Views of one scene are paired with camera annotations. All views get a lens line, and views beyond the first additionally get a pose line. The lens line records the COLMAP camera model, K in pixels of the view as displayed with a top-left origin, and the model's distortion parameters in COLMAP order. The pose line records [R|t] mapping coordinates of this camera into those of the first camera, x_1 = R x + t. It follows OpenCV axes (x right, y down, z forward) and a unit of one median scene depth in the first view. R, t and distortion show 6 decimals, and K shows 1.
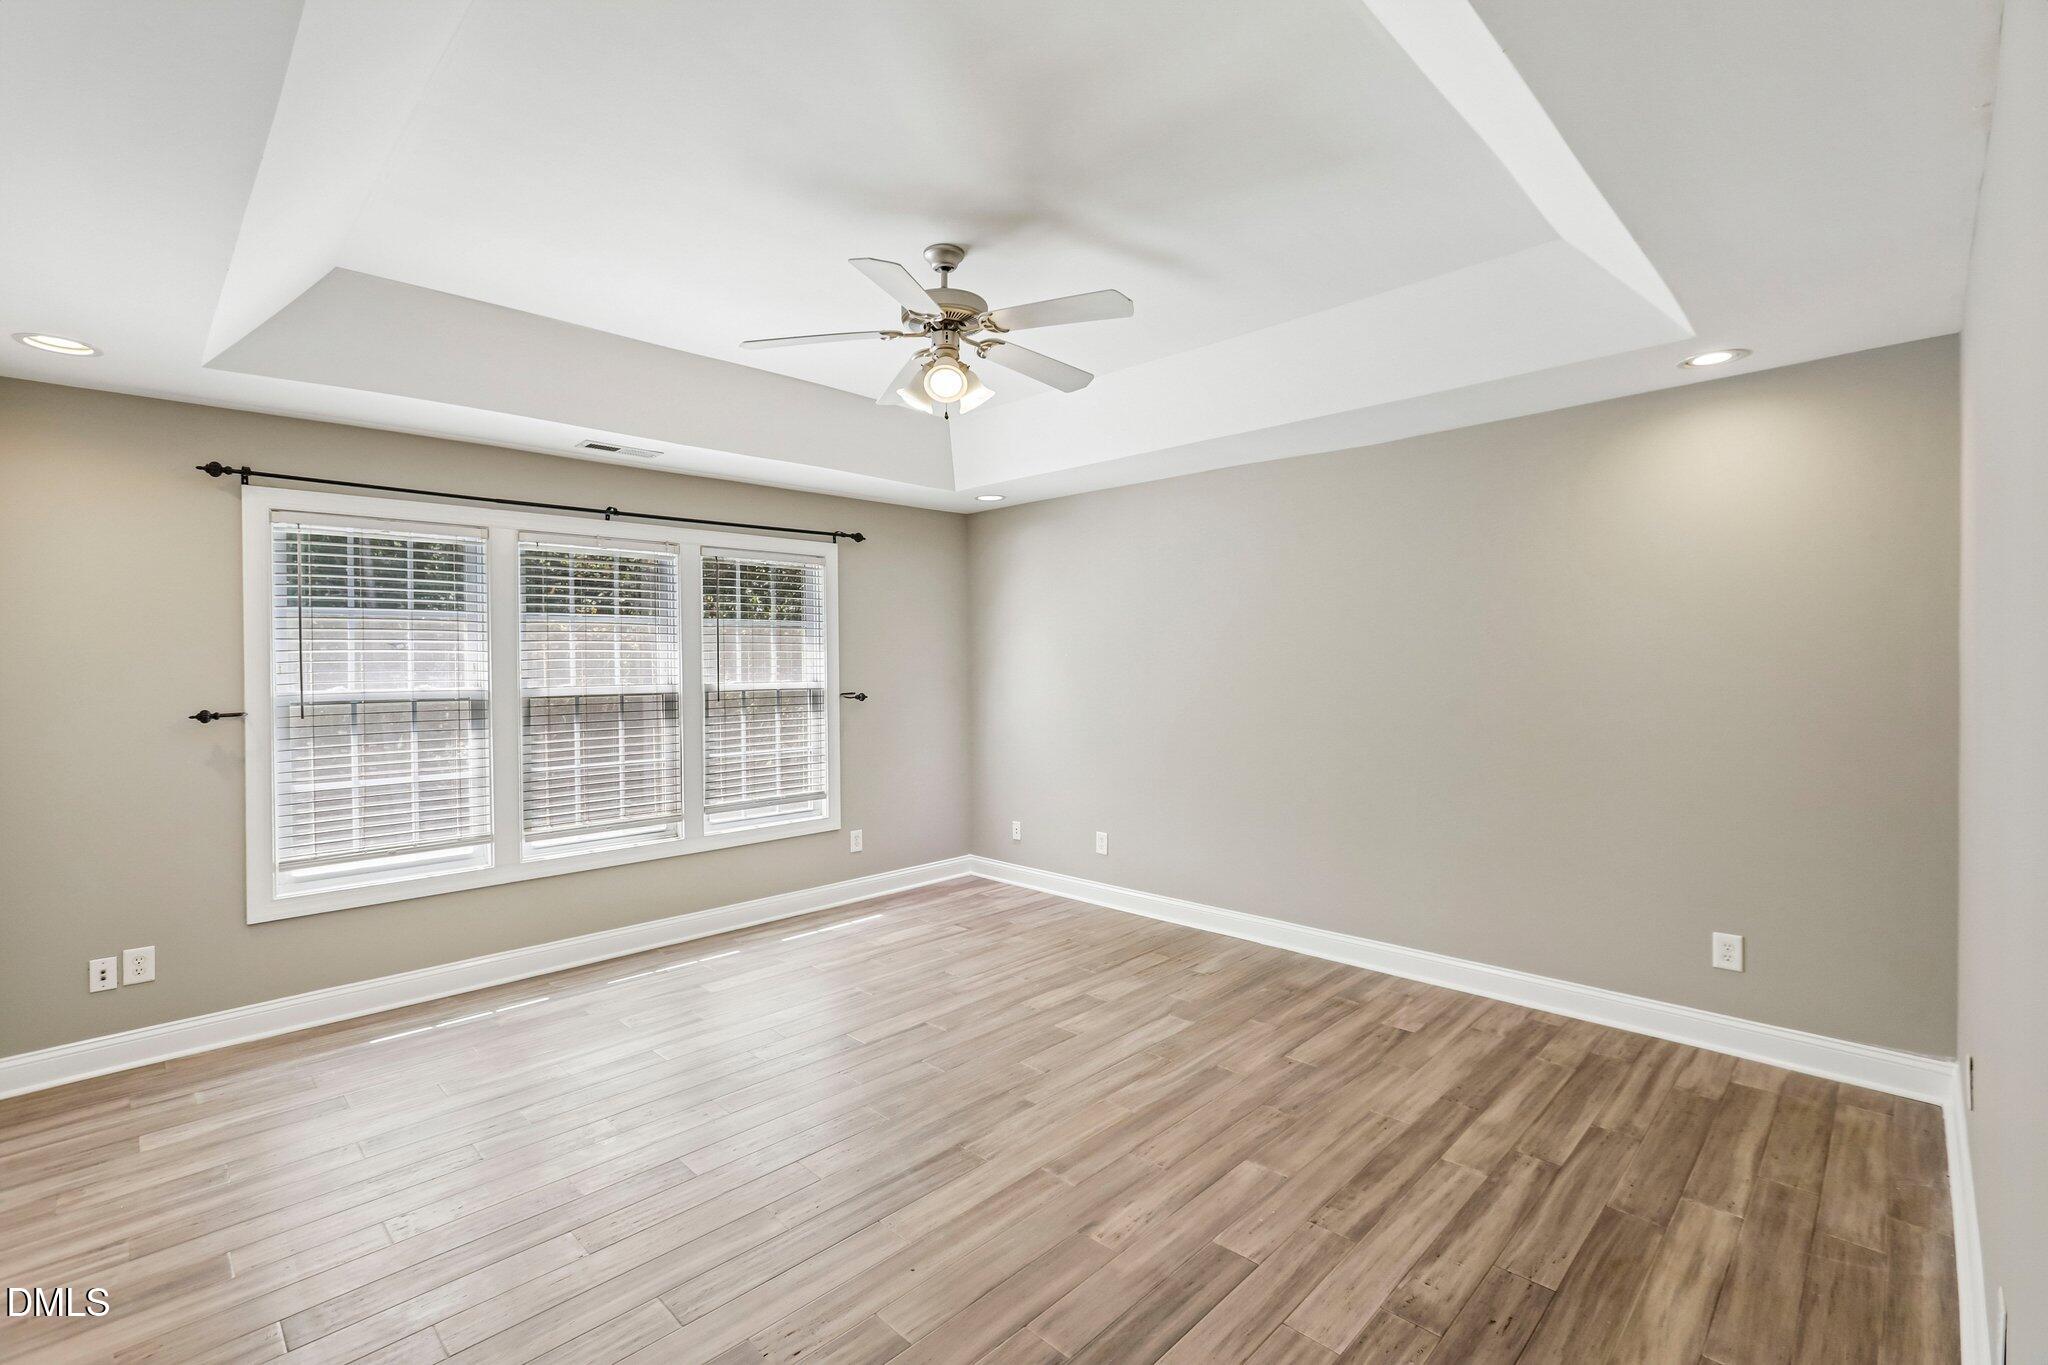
lens RADIAL K [[903.6, 0, 1024.0], [0, 903.6, 682.5], [0, 0, 1]] dist [-0.001142, -0.000149]
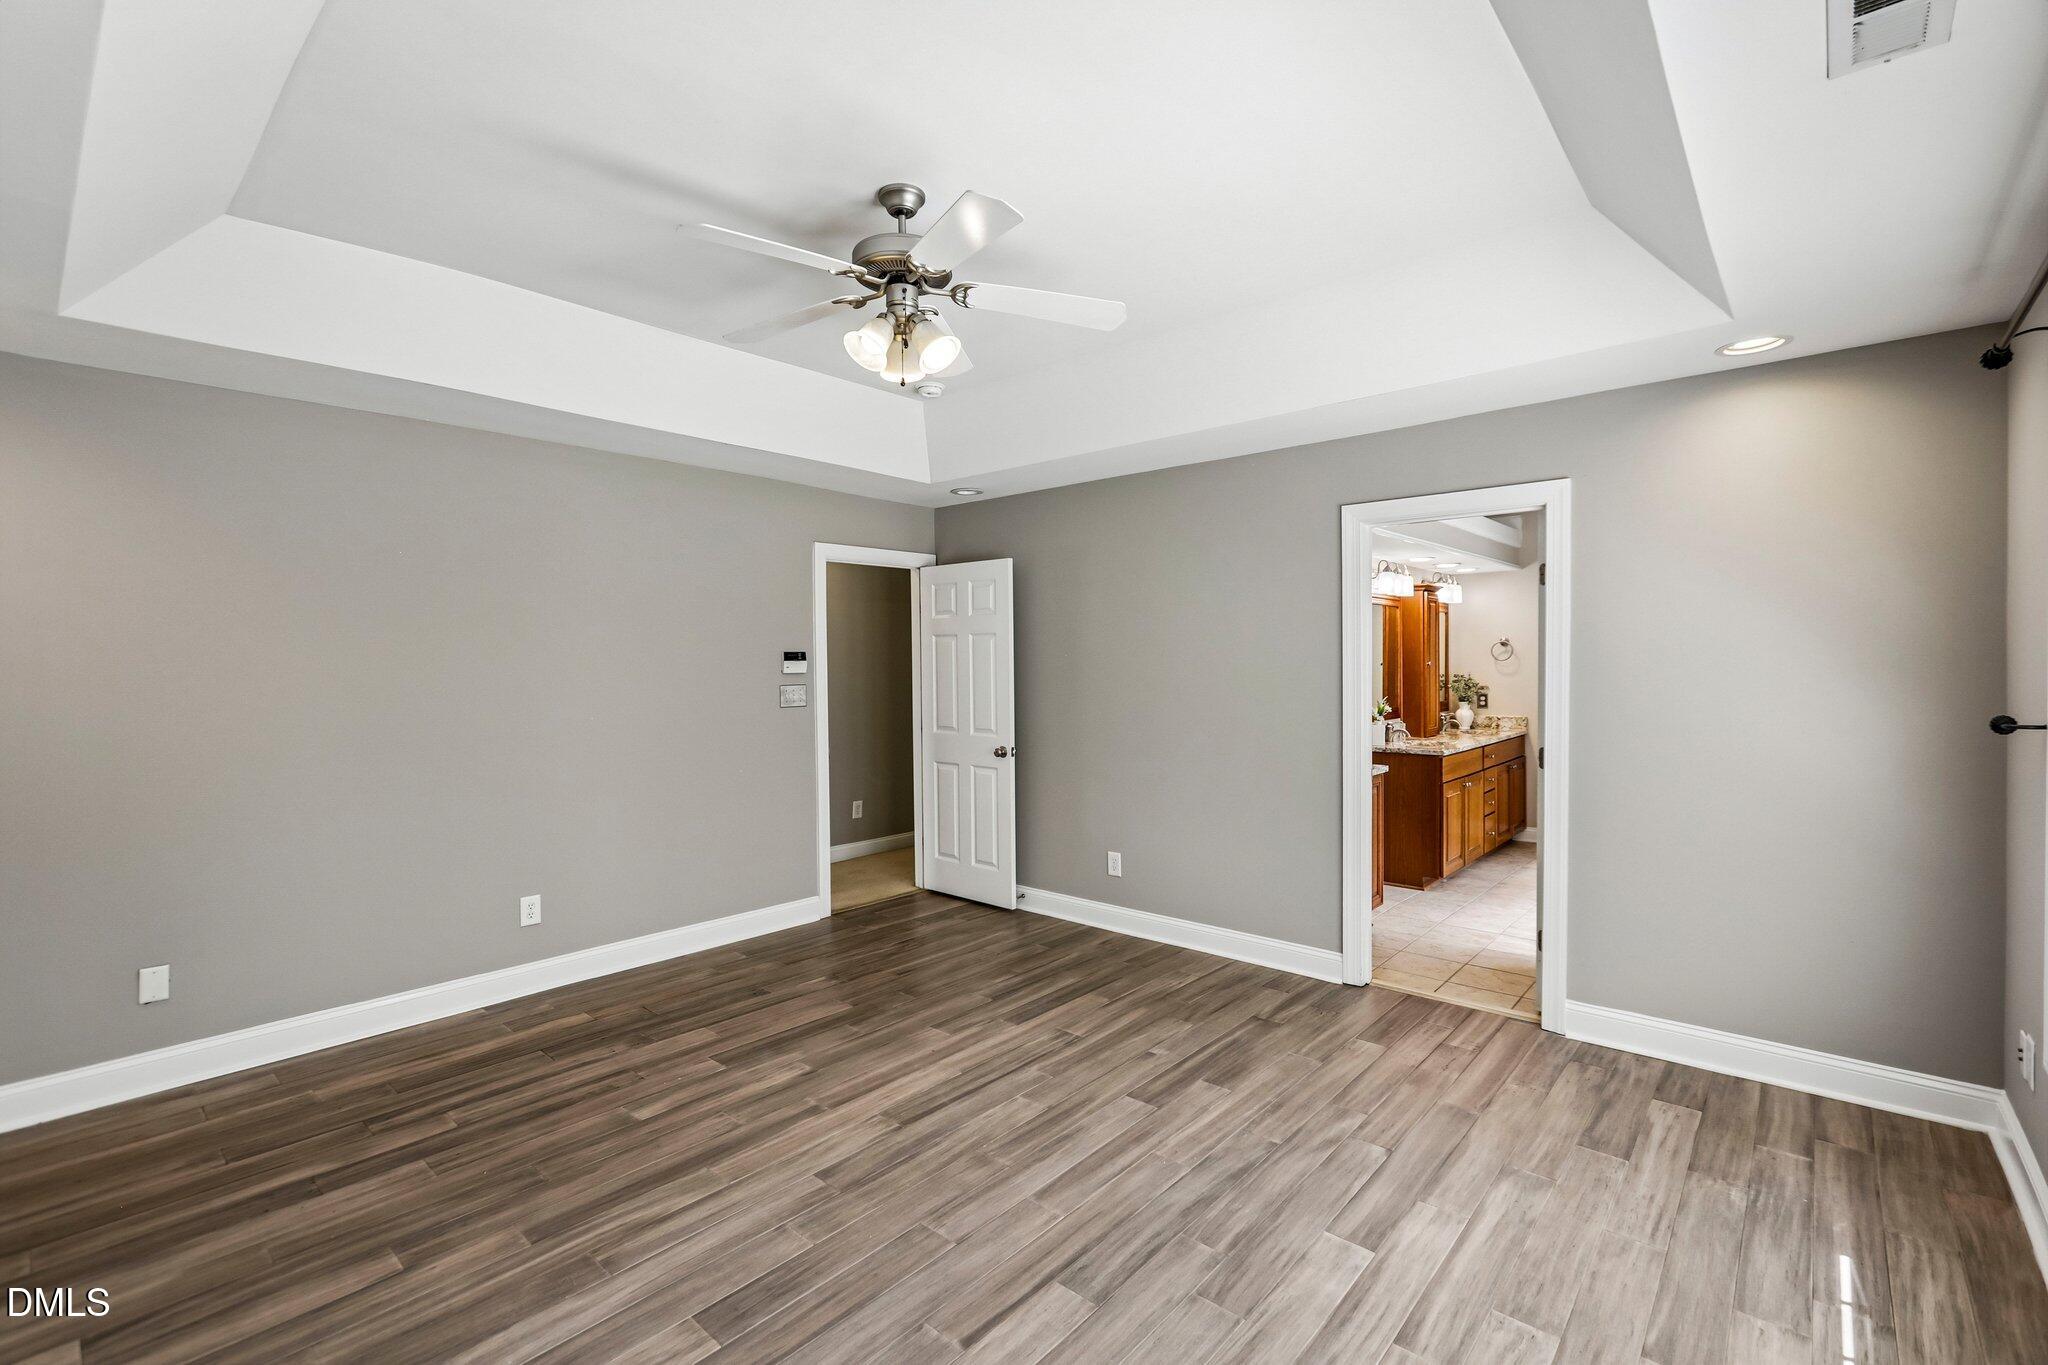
lens RADIAL K [[903.6, 0, 1024.0], [0, 903.6, 682.5], [0, 0, 1]] dist [-0.001142, -0.000149]
pose [[-0.998303, 0.015263, -0.056204, -0.164227], [0.012948, 0.999062, 0.041324, -0.042857], [0.056782, 0.040526, -0.997564, 2.071867]]
